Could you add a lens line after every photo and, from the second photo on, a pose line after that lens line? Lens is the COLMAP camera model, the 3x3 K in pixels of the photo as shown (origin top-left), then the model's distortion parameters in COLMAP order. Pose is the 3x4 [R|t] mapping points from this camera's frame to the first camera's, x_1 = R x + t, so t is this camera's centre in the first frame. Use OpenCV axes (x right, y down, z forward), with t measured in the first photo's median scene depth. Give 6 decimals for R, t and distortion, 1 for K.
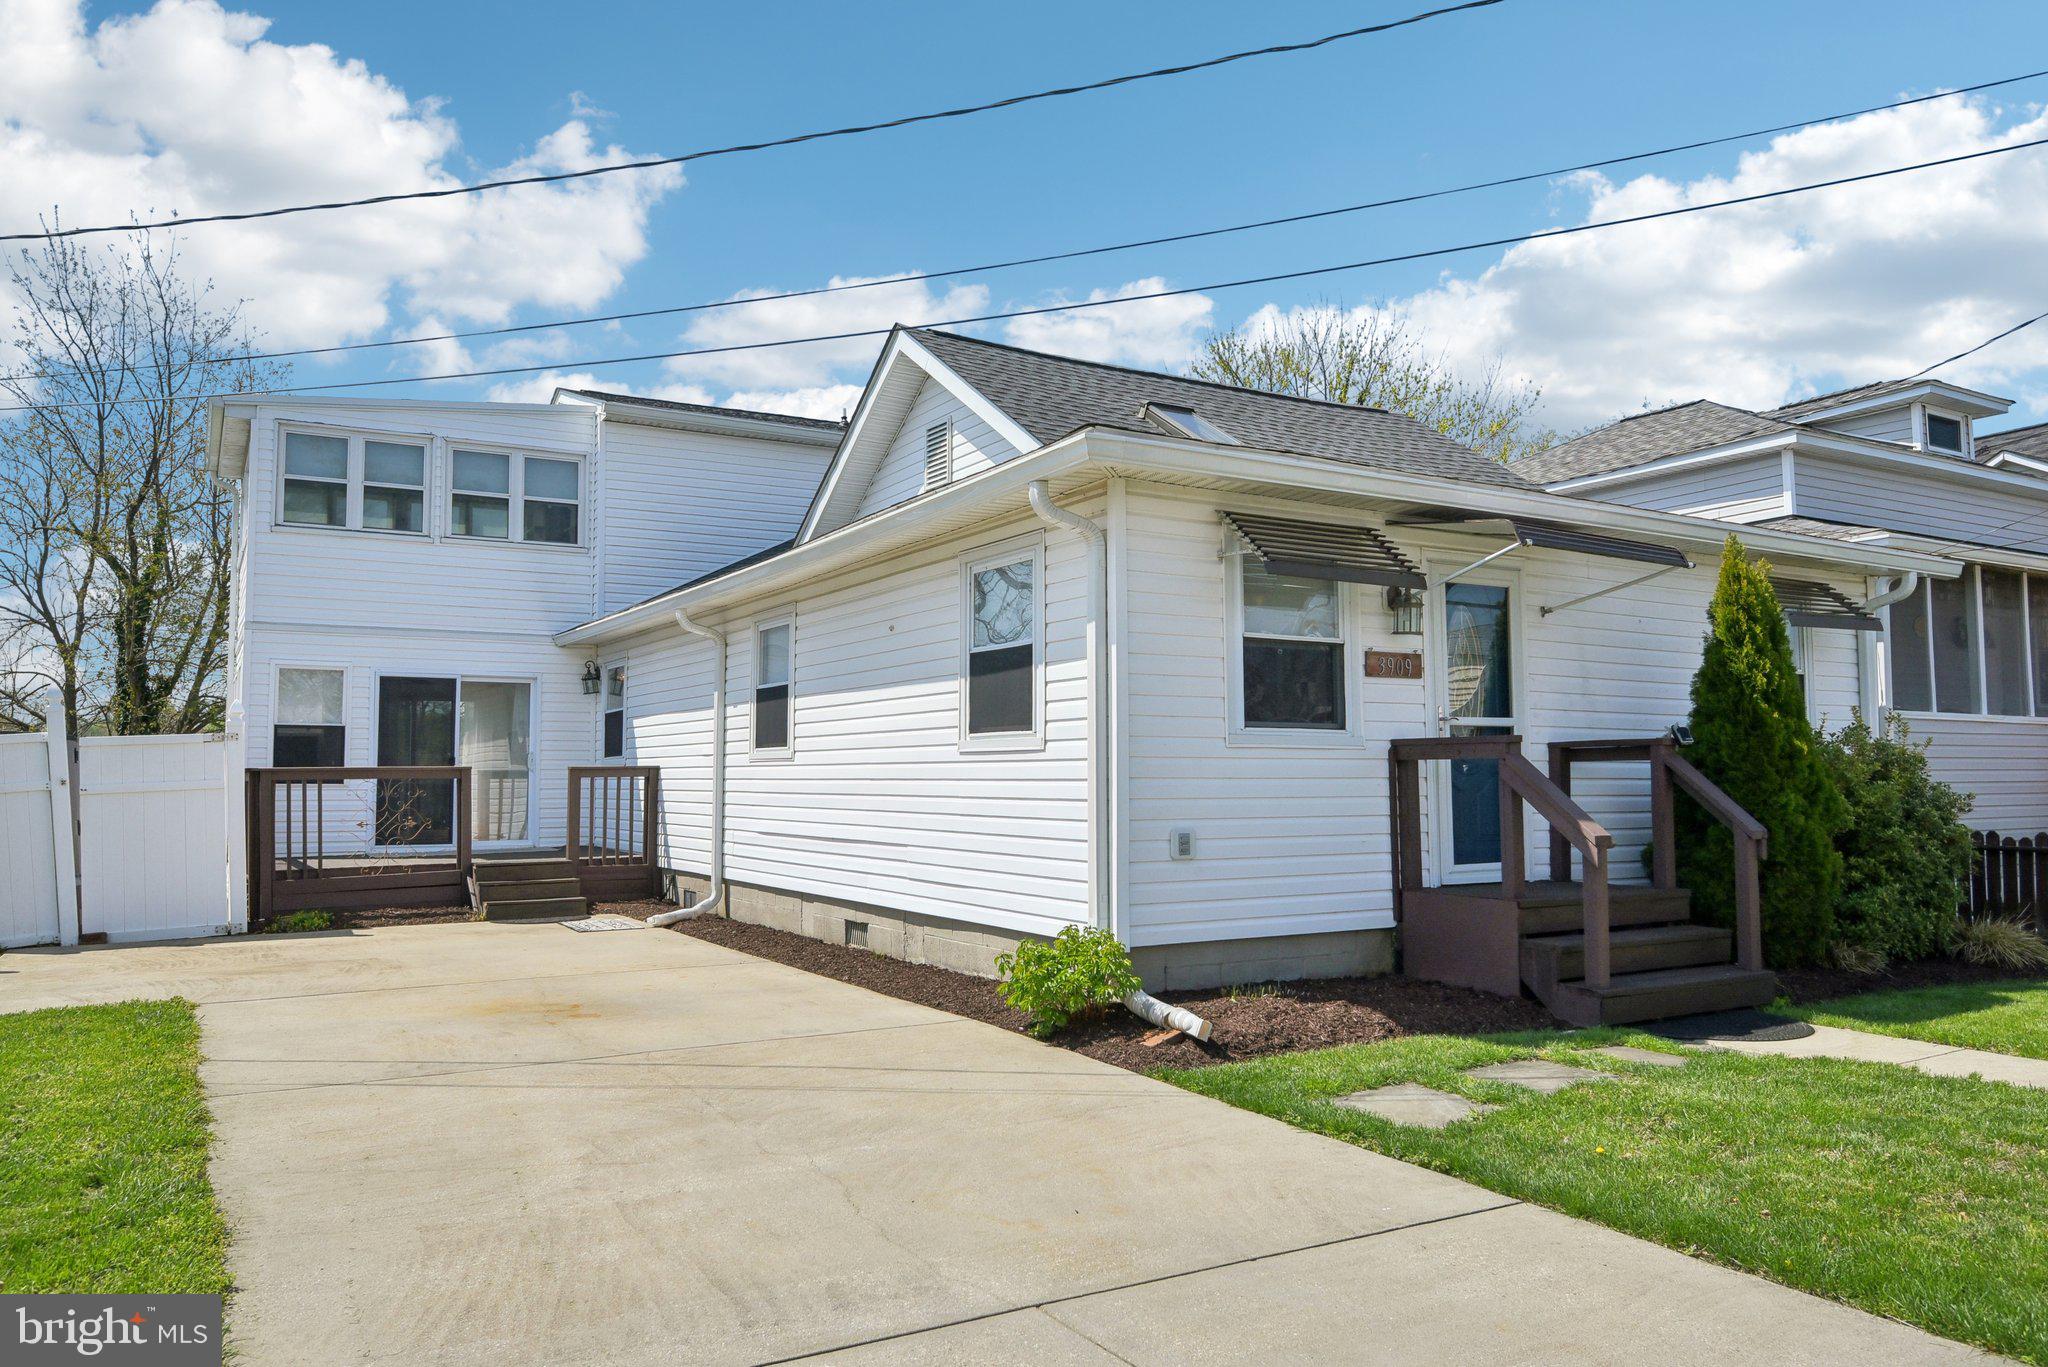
lens RADIAL K [[1428.6, 0, 1028.3], [0, 1428.6, 688.6], [0, 0, 1]] dist [0.007204, -0.002601]
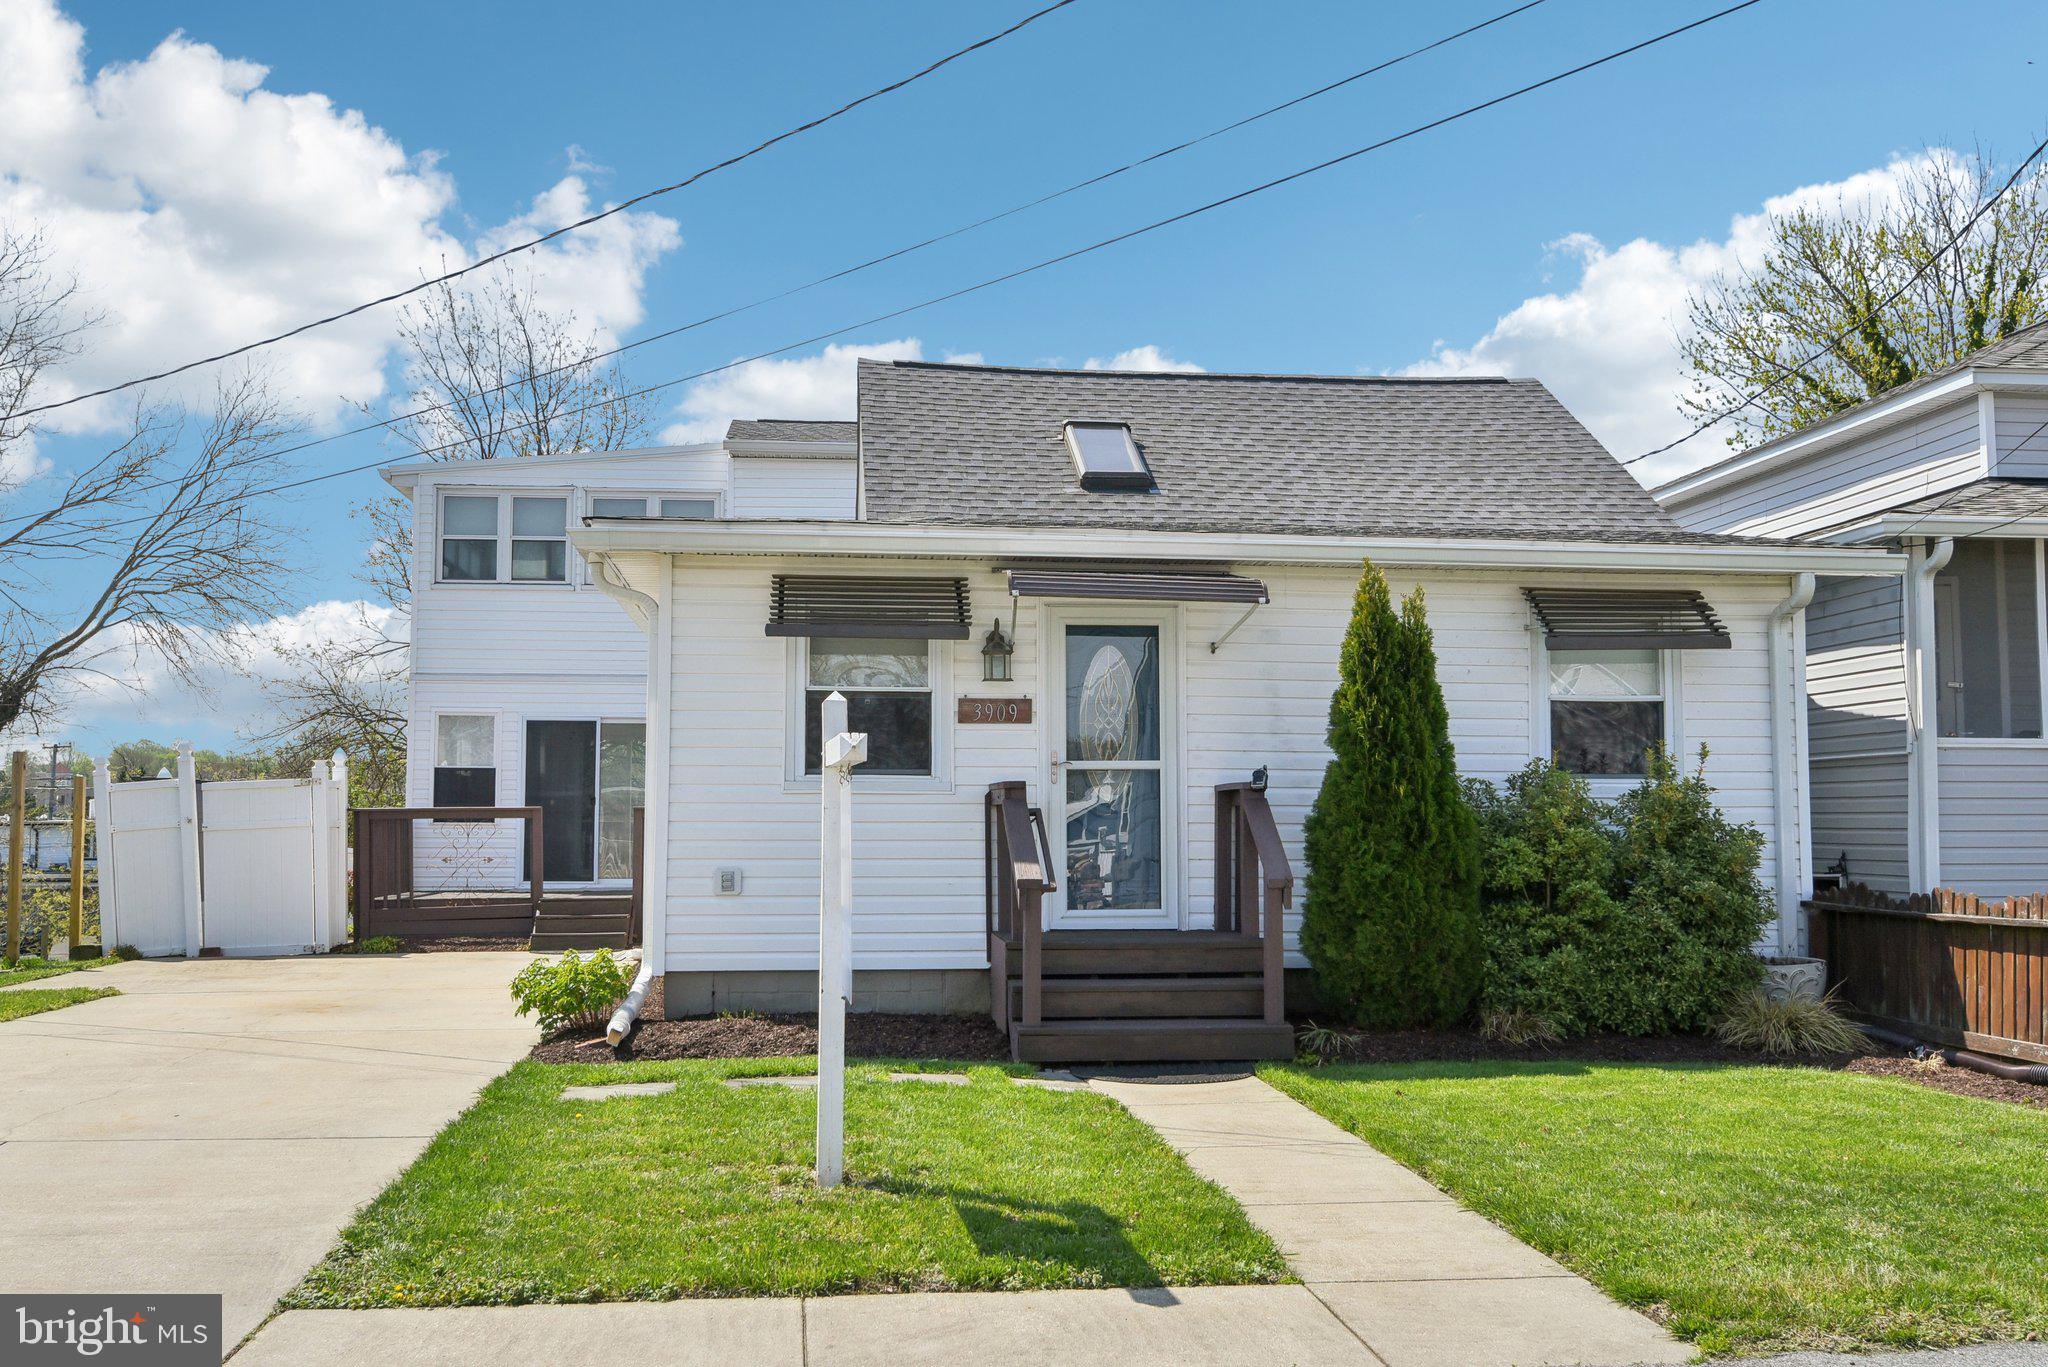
lens RADIAL K [[1884.9, 0, 1024.5], [0, 1884.9, 697.7], [0, 0, 1]] dist [0.011526, 0.000000]
pose [[0.912722, -0.022277, -0.407973, 0.539083], [0.021820, 0.999745, -0.005775, -0.011591], [0.407998, -0.003631, 0.912976, -0.140836]]
